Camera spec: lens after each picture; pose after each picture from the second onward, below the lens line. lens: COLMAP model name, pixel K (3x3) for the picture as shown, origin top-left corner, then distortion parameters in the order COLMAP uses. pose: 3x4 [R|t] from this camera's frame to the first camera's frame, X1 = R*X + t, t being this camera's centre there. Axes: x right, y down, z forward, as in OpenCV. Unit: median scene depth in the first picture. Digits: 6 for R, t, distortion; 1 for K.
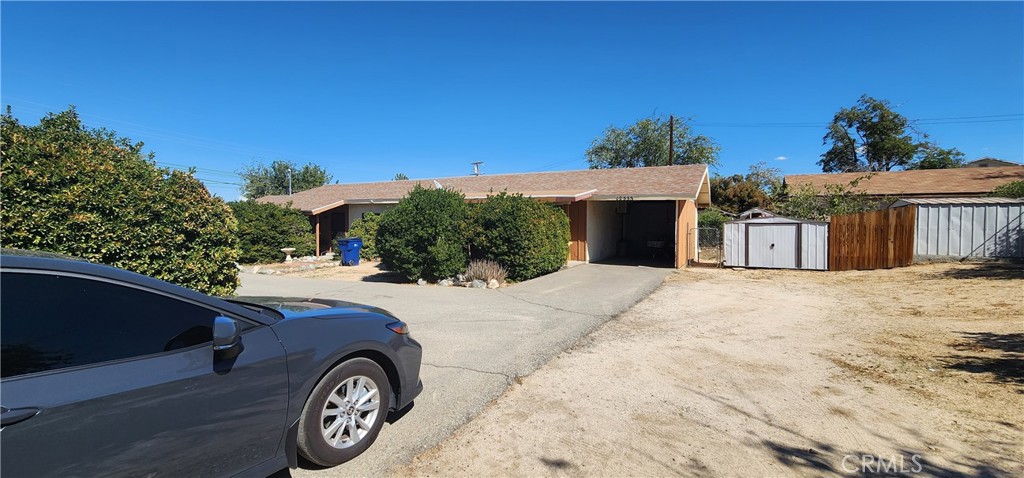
lens RADIAL K [[425.2, 0, 500.7], [0, 425.2, 230.0], [0, 0, 1]] dist [0.000765, -0.000389]
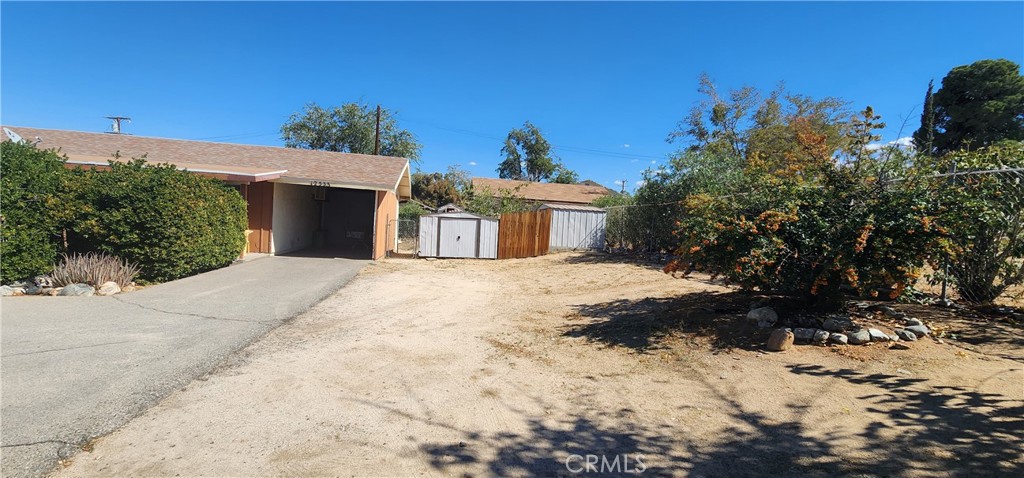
lens RADIAL K [[425.2, 0, 500.7], [0, 425.2, 230.0], [0, 0, 1]] dist [0.000765, -0.000389]
pose [[0.794521, 0.024007, 0.606762, 0.064074], [-0.038668, 0.999190, 0.011100, -0.001051], [-0.606004, -0.032282, 0.794806, 0.055905]]
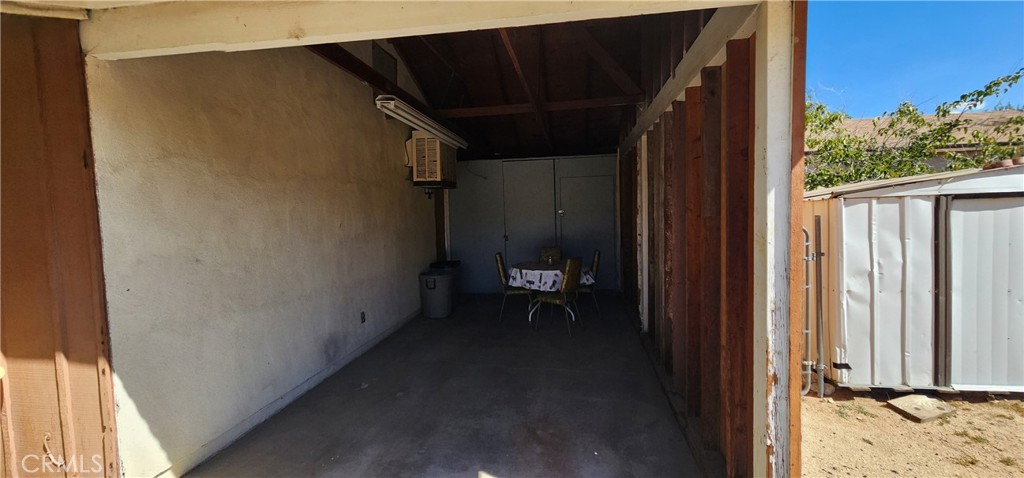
lens RADIAL K [[425.2, 0, 500.7], [0, 425.2, 230.0], [0, 0, 1]] dist [0.000765, -0.000389]
pose [[0.945278, -0.032530, 0.324642, 0.417463], [0.028859, 0.999454, 0.016116, -0.012454], [-0.324988, -0.005865, 0.945700, 1.248576]]
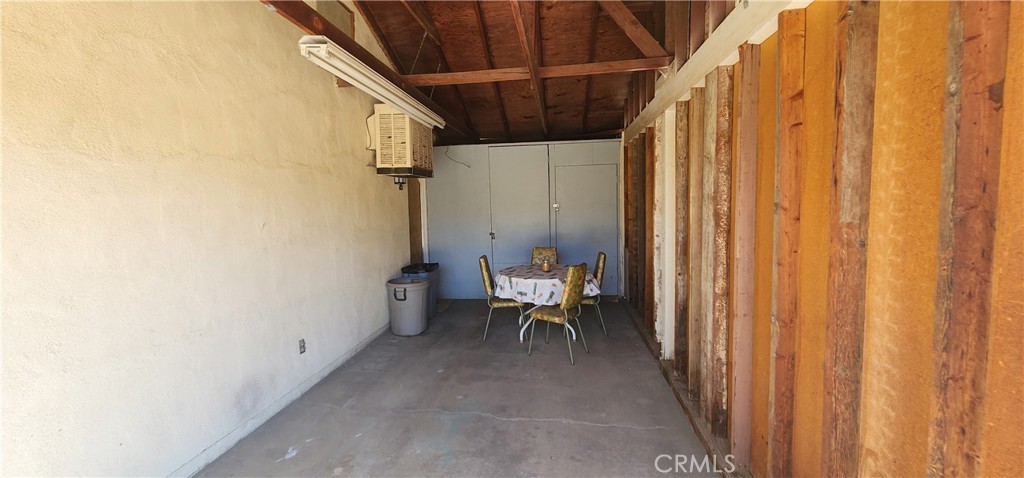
lens RADIAL K [[422.1, 0, 512.0], [0, 422.1, 239.0], [0, 0, 1]] dist [0.000991, 0.000026]
pose [[0.925714, -0.046248, 0.375385, 0.455205], [0.026344, 0.997970, 0.057986, -0.017969], [-0.377304, -0.043789, 0.925053, 1.348825]]
